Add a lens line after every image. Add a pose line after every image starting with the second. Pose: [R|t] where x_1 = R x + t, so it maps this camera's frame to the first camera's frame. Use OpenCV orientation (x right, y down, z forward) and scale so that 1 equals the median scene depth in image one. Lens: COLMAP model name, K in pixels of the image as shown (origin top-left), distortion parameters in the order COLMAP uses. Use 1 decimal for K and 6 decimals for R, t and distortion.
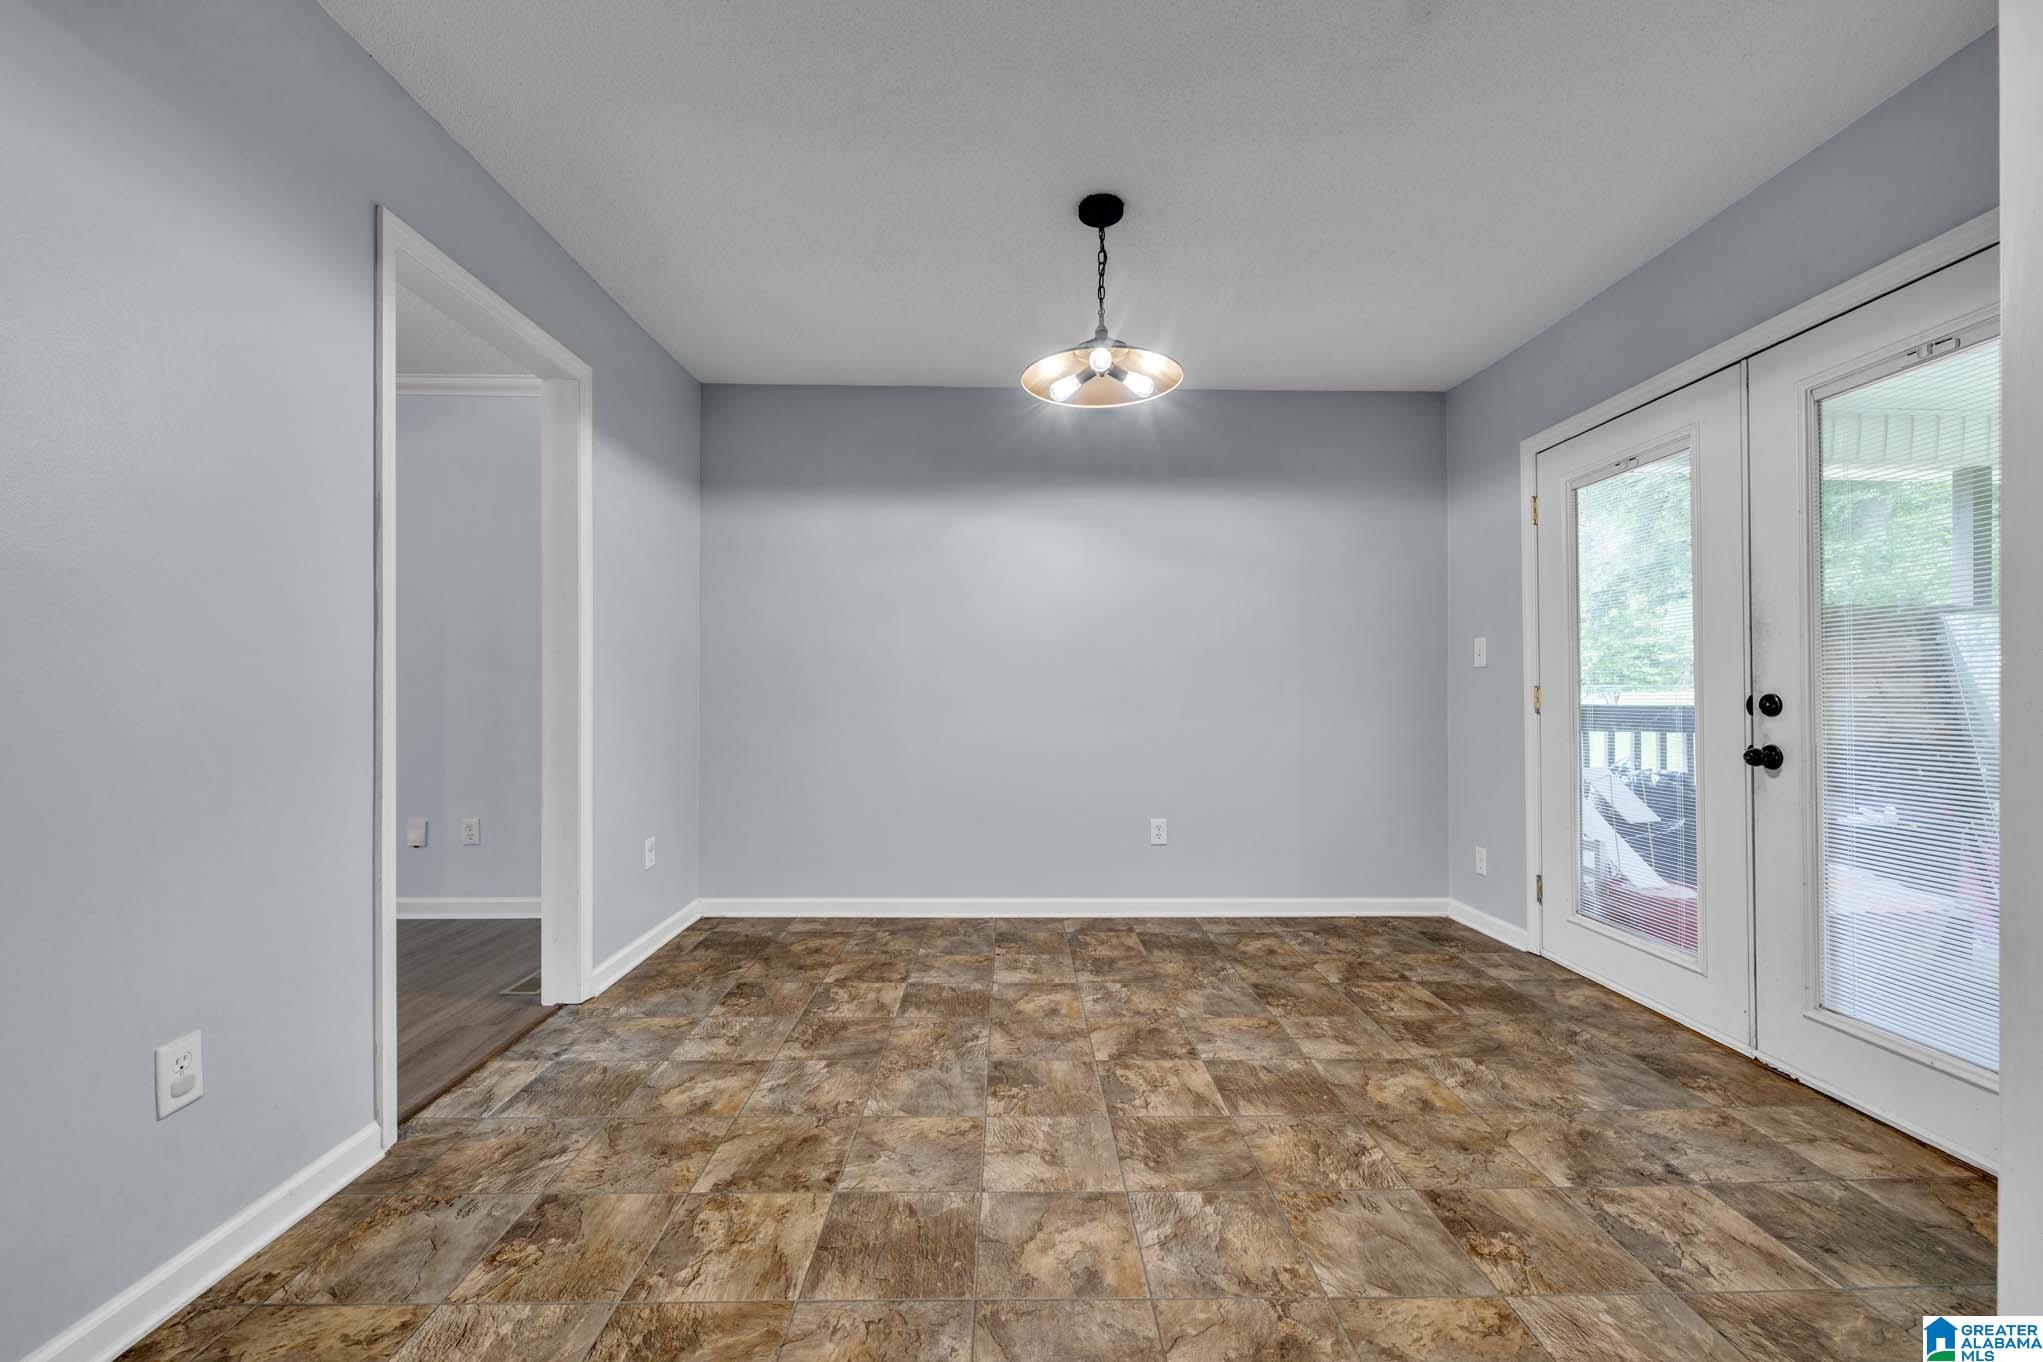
lens RADIAL K [[805.6, 0, 1018.5], [0, 805.6, 688.6], [0, 0, 1]] dist [-0.000502, 0.000027]
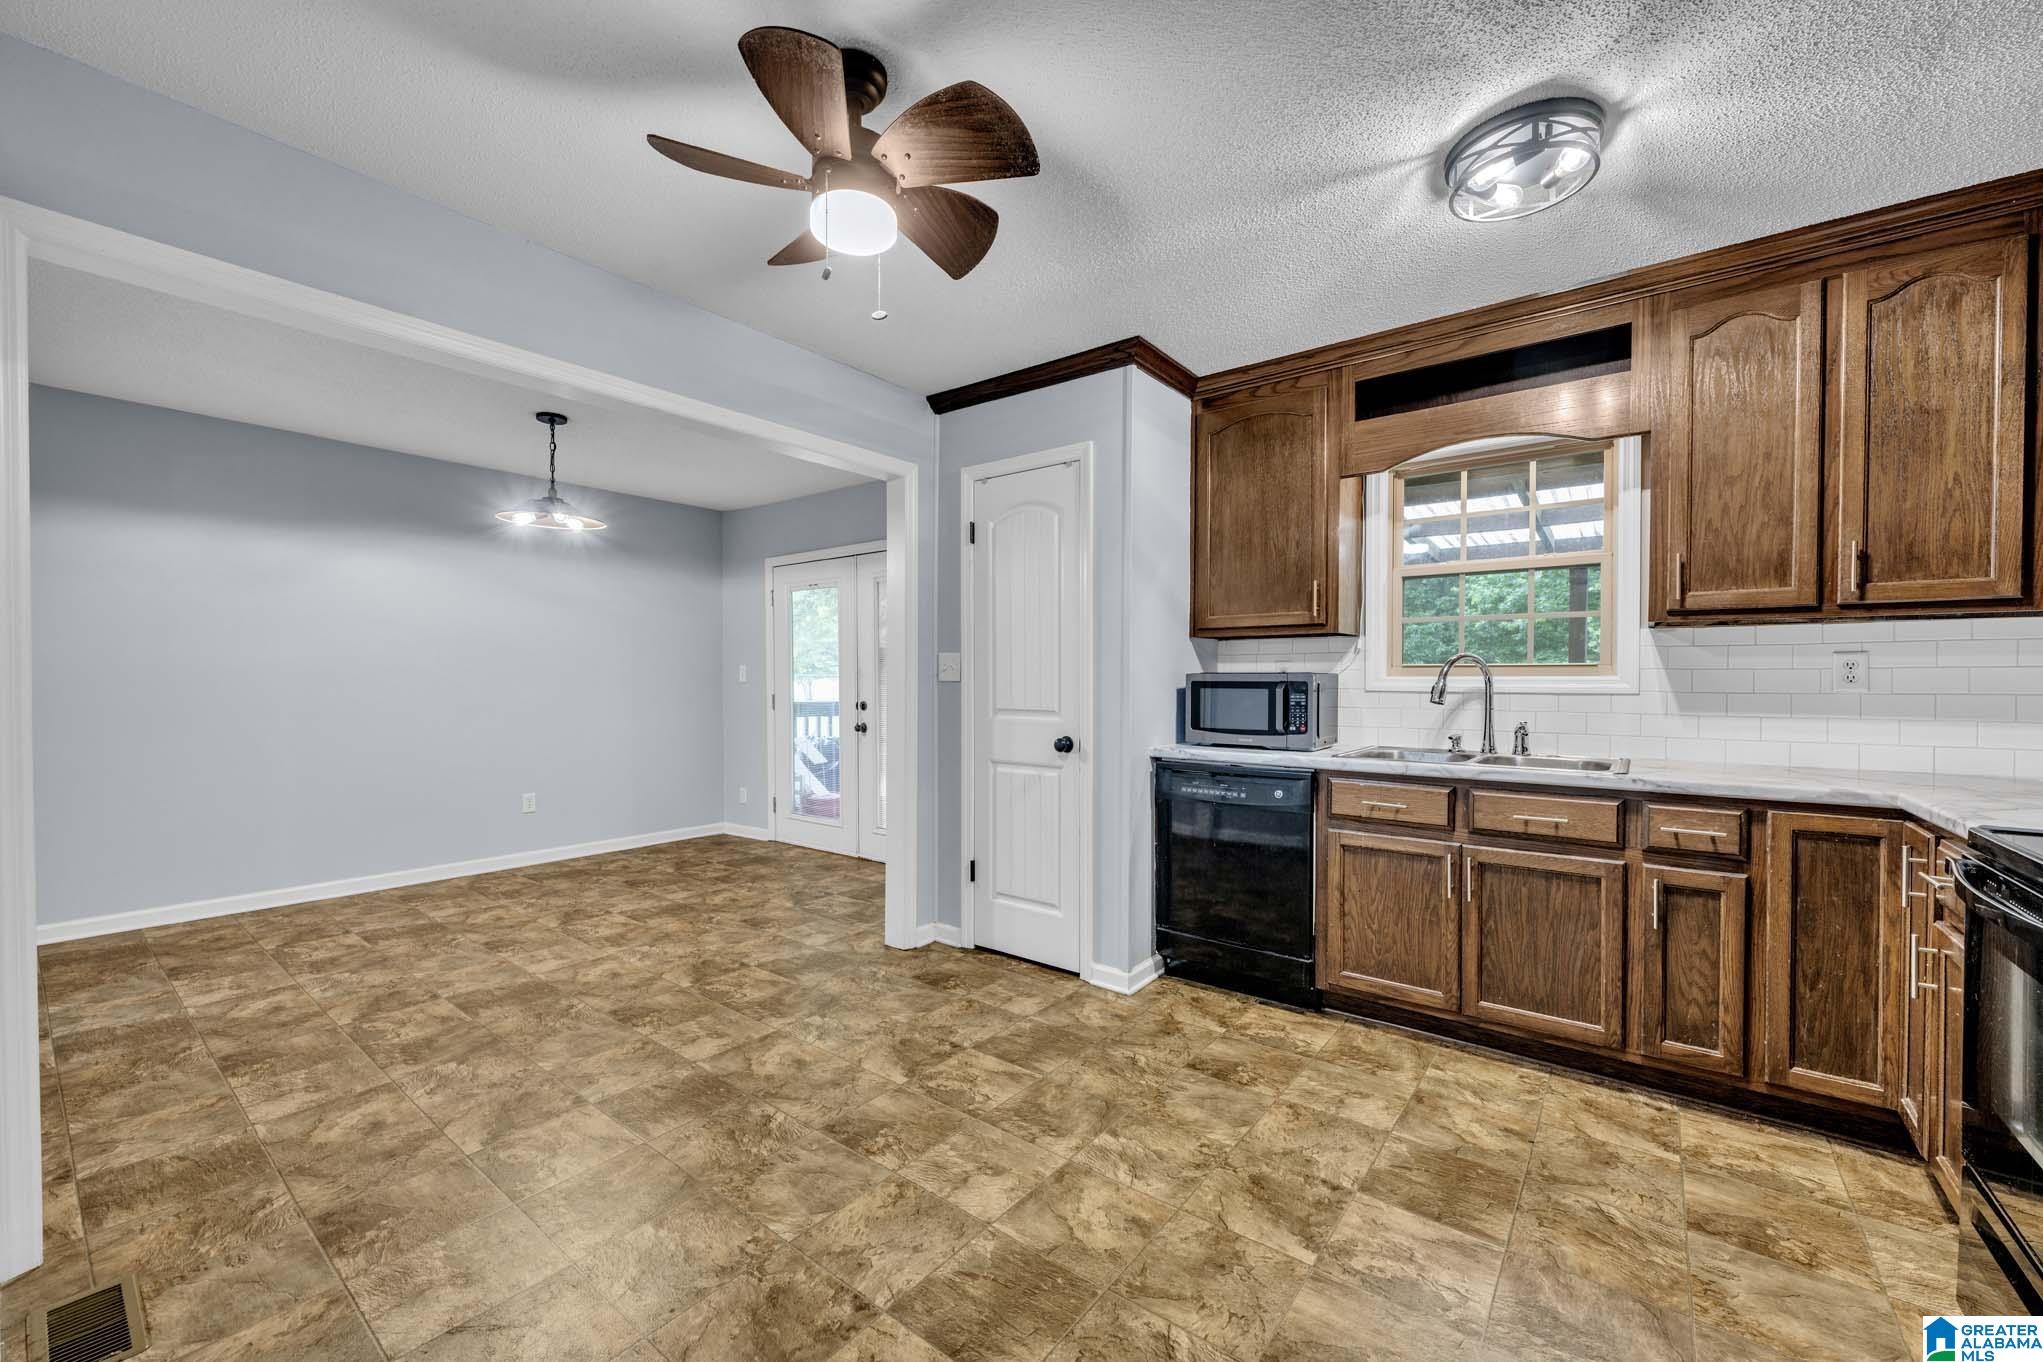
lens RADIAL K [[805.6, 0, 1018.5], [0, 805.6, 688.6], [0, 0, 1]] dist [-0.000502, 0.000027]
pose [[0.627634, -0.009243, 0.778454, -0.576587], [-0.005930, 0.999844, 0.016653, -0.067140], [-0.778486, -0.015068, 0.627481, -0.778572]]
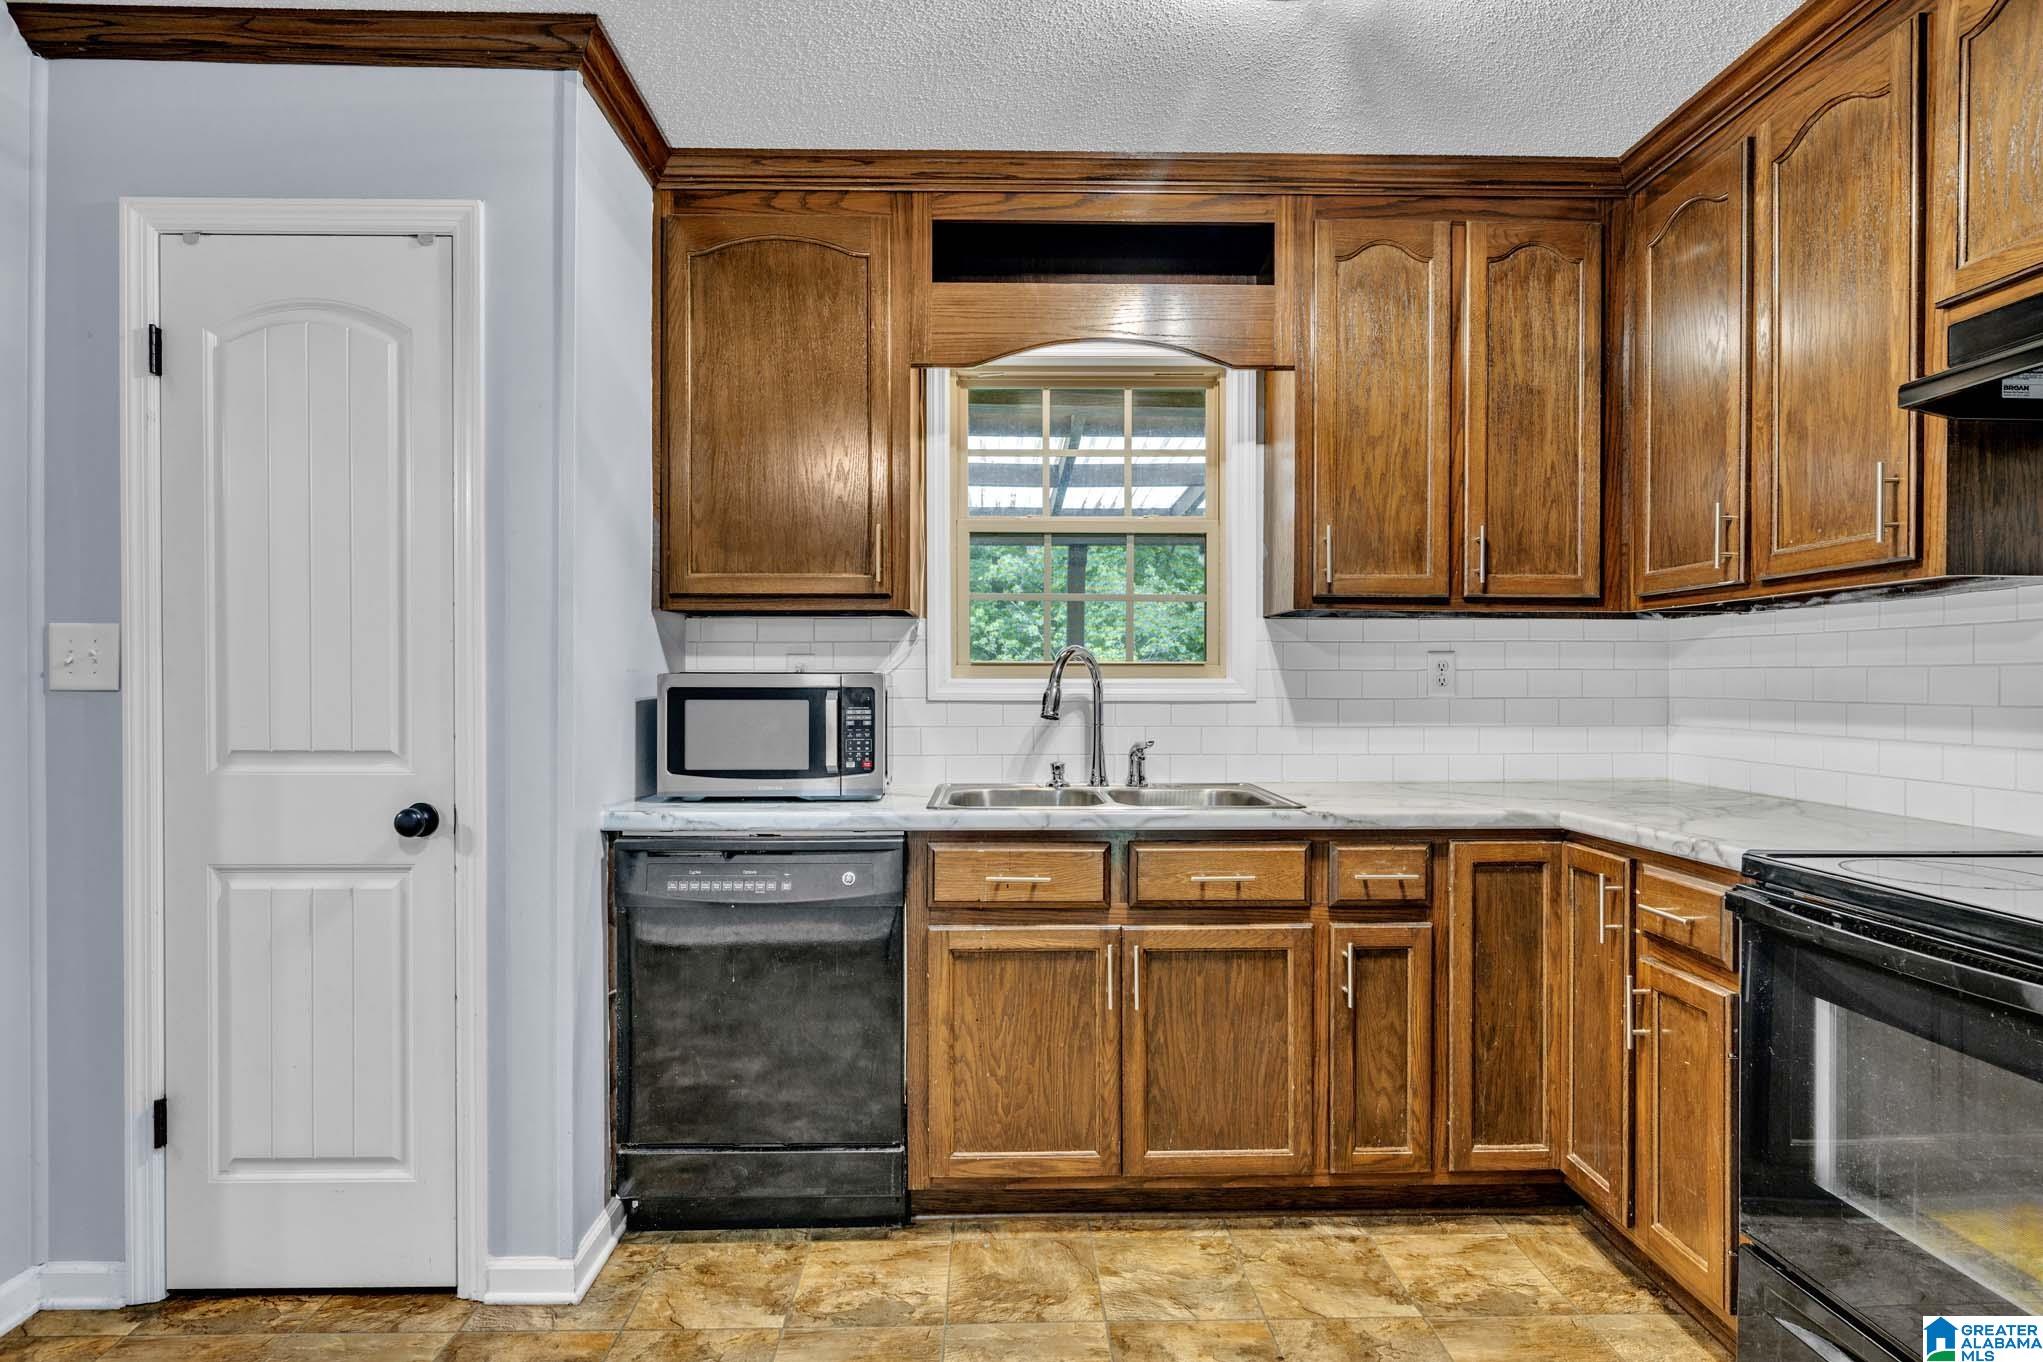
lens RADIAL K [[1103.9, 0, 1031.2], [0, 1103.9, 688.6], [0, 0, 1]] dist [-0.000560, 0.000054]
pose [[-0.007073, -0.006160, 0.999956, -0.368357], [-0.005879, 0.999964, 0.006119, -0.065907], [-0.999958, -0.005836, -0.007109, -0.477992]]
